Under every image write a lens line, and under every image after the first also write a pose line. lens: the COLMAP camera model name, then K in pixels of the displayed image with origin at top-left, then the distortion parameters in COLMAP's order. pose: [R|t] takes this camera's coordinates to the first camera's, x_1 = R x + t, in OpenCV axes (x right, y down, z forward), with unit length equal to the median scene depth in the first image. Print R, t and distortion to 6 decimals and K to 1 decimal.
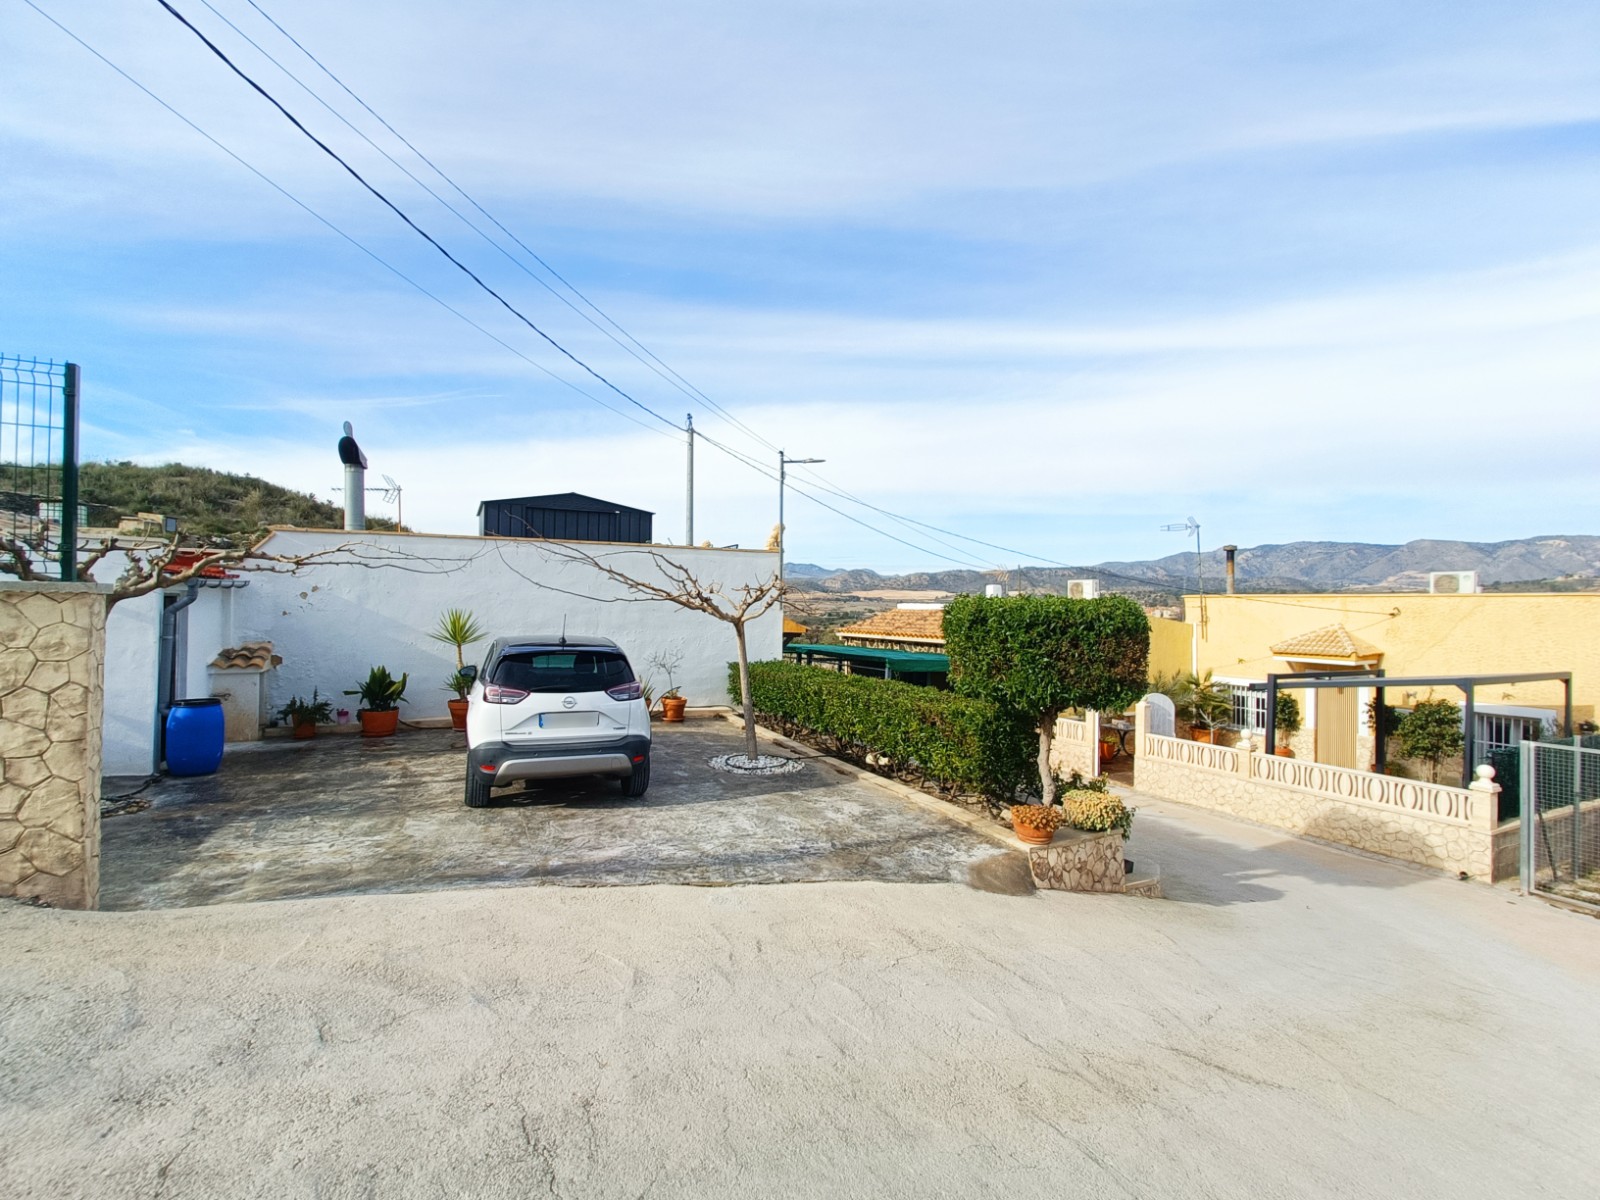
lens RADIAL K [[718.8, 0, 800.0], [0, 718.8, 600.0], [0, 0, 1]] dist [0.000302, 0.001531]
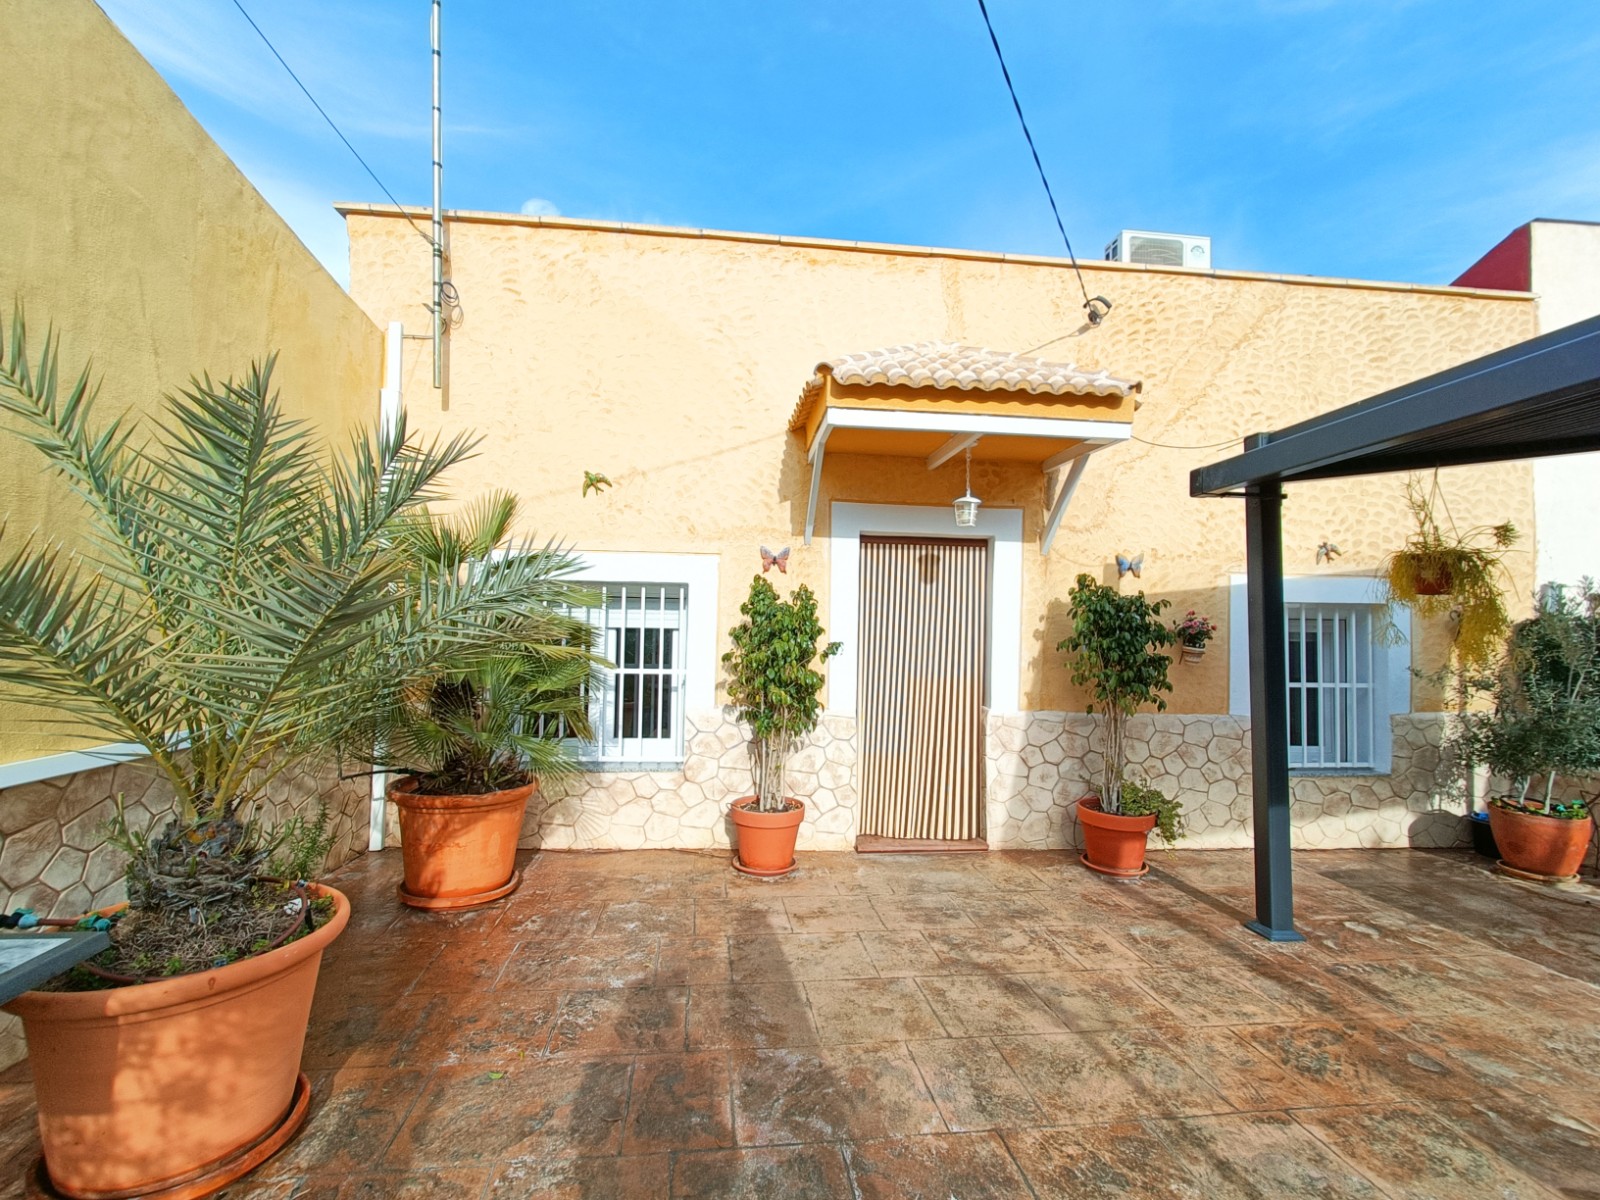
lens RADIAL K [[718.8, 0, 800.0], [0, 718.8, 600.0], [0, 0, 1]] dist [0.000302, 0.001531]
pose [[0.361793, 0.034274, 0.931628, 0.584855], [-0.021832, 0.999361, -0.028288, 0.189655], [-0.932003, -0.010105, 0.362310, 1.211960]]
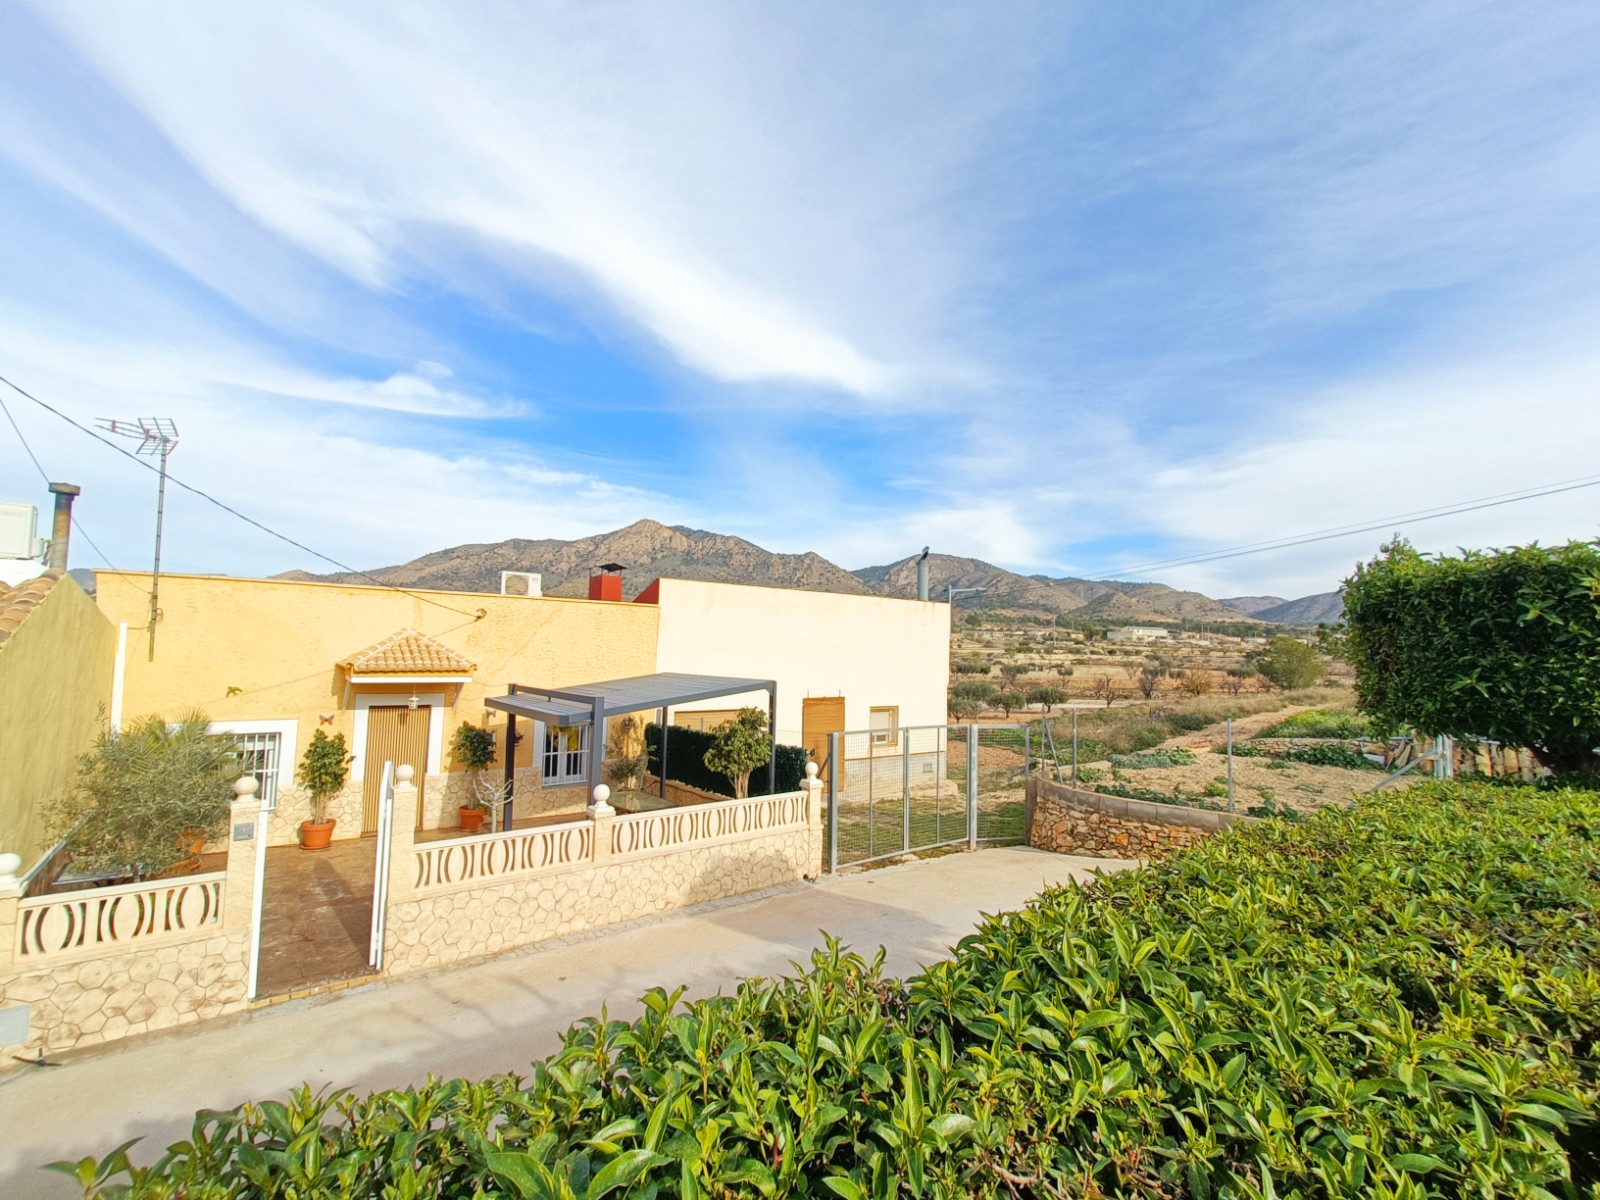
lens RADIAL K [[718.8, 0, 800.0], [0, 718.8, 600.0], [0, 0, 1]] dist [0.000302, 0.001531]
pose [[-0.180344, 0.053653, 0.982139, -0.059847], [-0.032140, 0.997657, -0.060402, 0.046272], [-0.983078, -0.042459, -0.178197, 0.948769]]
